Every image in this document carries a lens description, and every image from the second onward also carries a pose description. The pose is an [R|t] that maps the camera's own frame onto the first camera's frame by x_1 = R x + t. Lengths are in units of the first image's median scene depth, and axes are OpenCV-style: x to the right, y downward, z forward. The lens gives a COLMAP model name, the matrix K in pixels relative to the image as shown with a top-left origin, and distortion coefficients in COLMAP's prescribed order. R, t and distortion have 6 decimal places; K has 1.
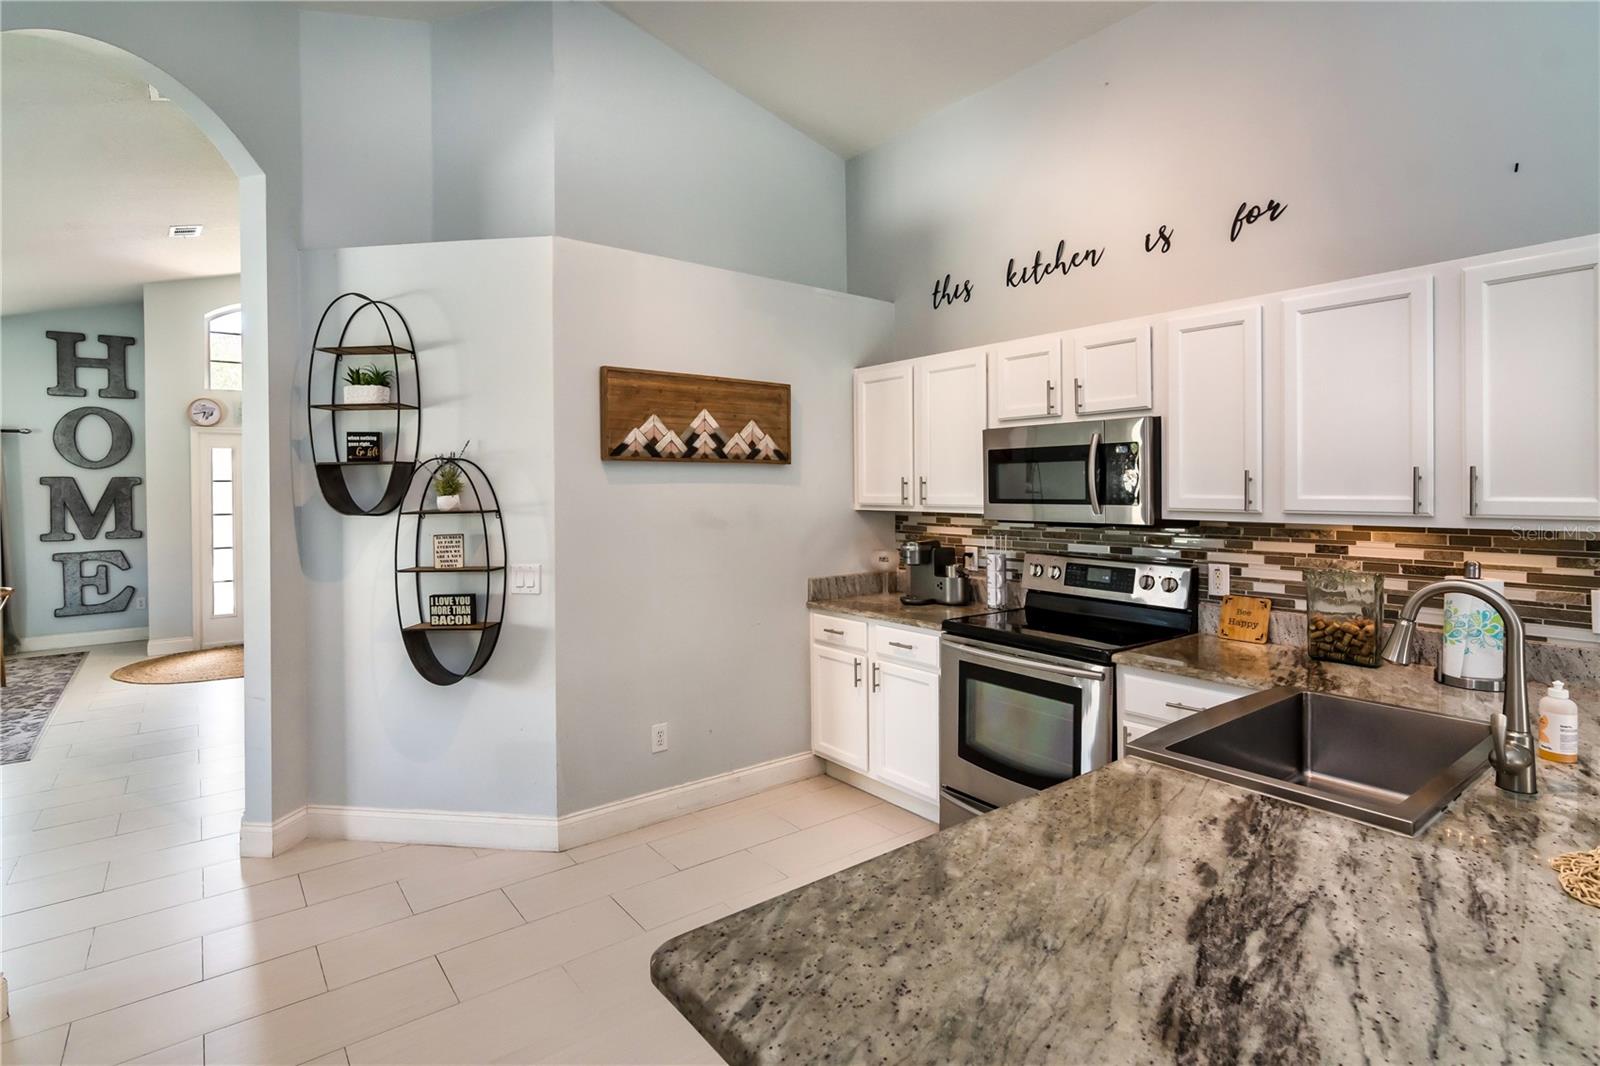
lens RADIAL K [[785.1, 0, 768.9], [0, 785.1, 497.5], [0, 0, 1]] dist [-0.001855, 0.000409]
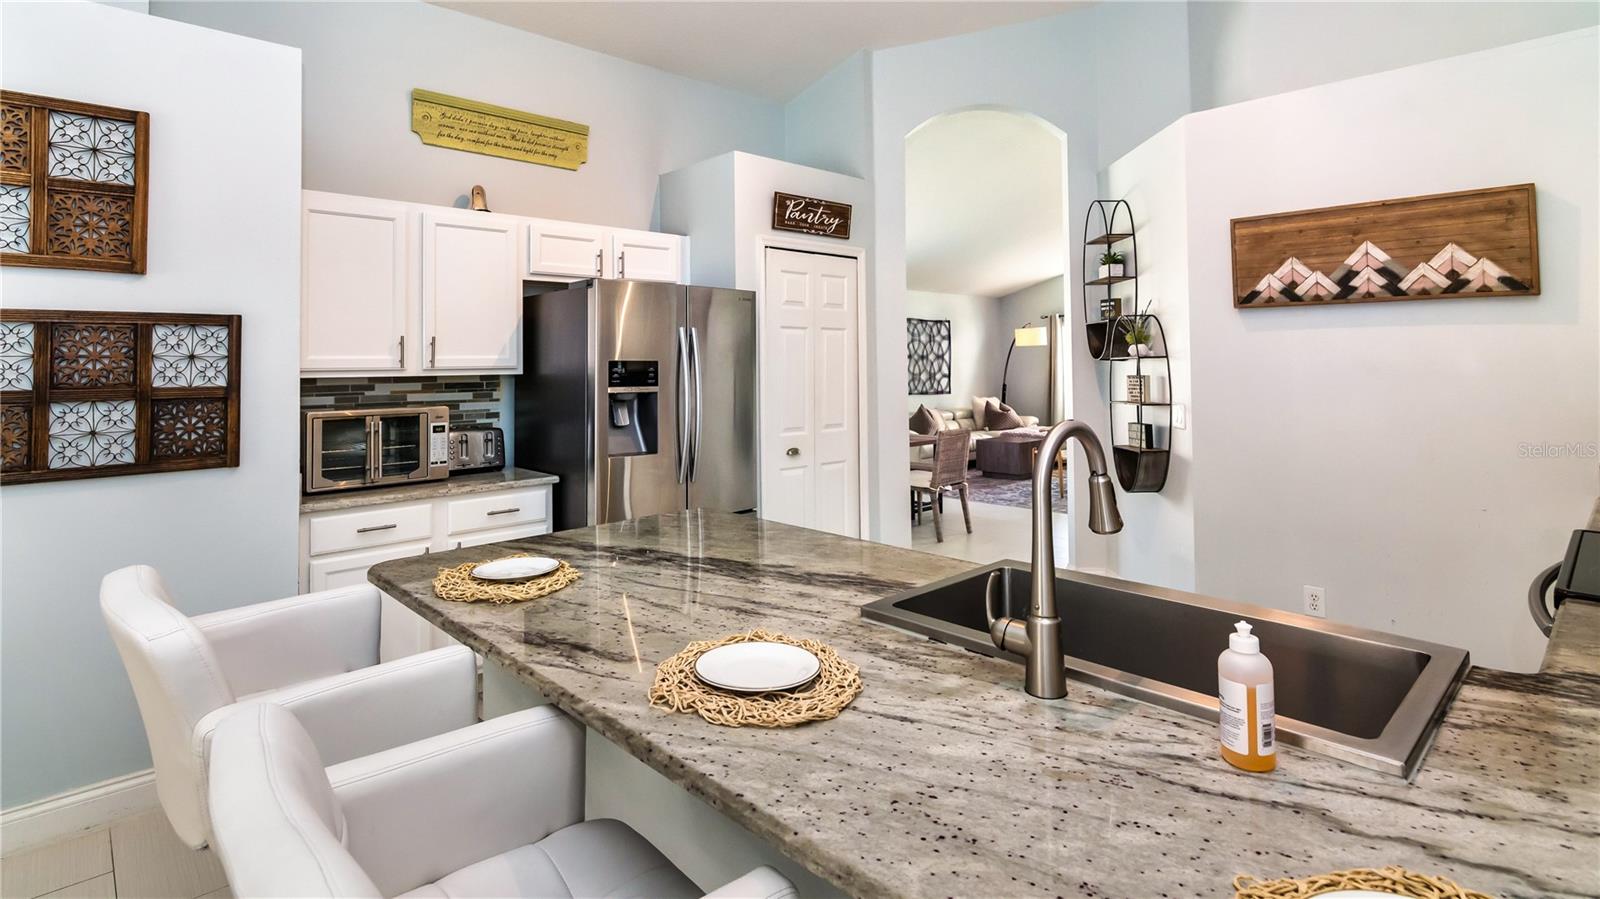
lens RADIAL K [[804.6, 0, 790.5], [0, 804.6, 346.5], [0, 0, 1]] dist [-0.002042, -0.000389]
pose [[0.108612, -0.012900, -0.994000, 0.388355], [-0.004217, 0.999901, -0.013438, 0.009777], [0.994075, 0.005651, 0.108547, 0.144196]]
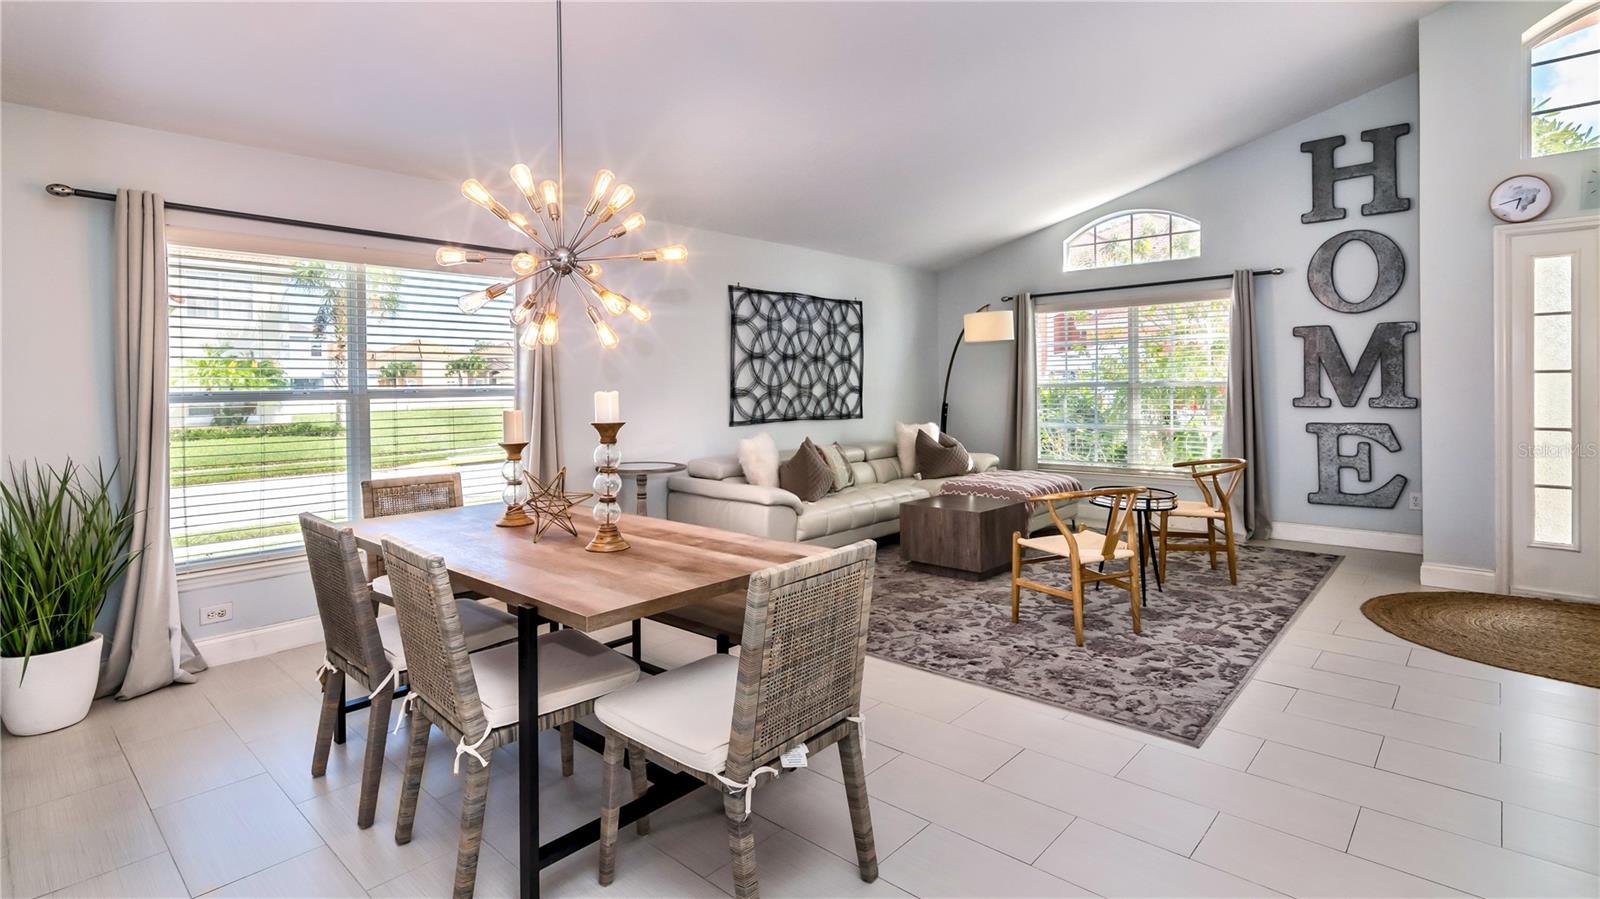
lens RADIAL K [[773.0, 0, 804.1], [0, 773.0, 382.6], [0, 0, 1]] dist [-0.005910, 0.000287]
pose [[0.201248, 0.006481, -0.979519, -0.279153], [-0.005580, 0.999969, 0.005470, 0.032972], [0.979525, 0.004364, 0.201278, 0.383726]]
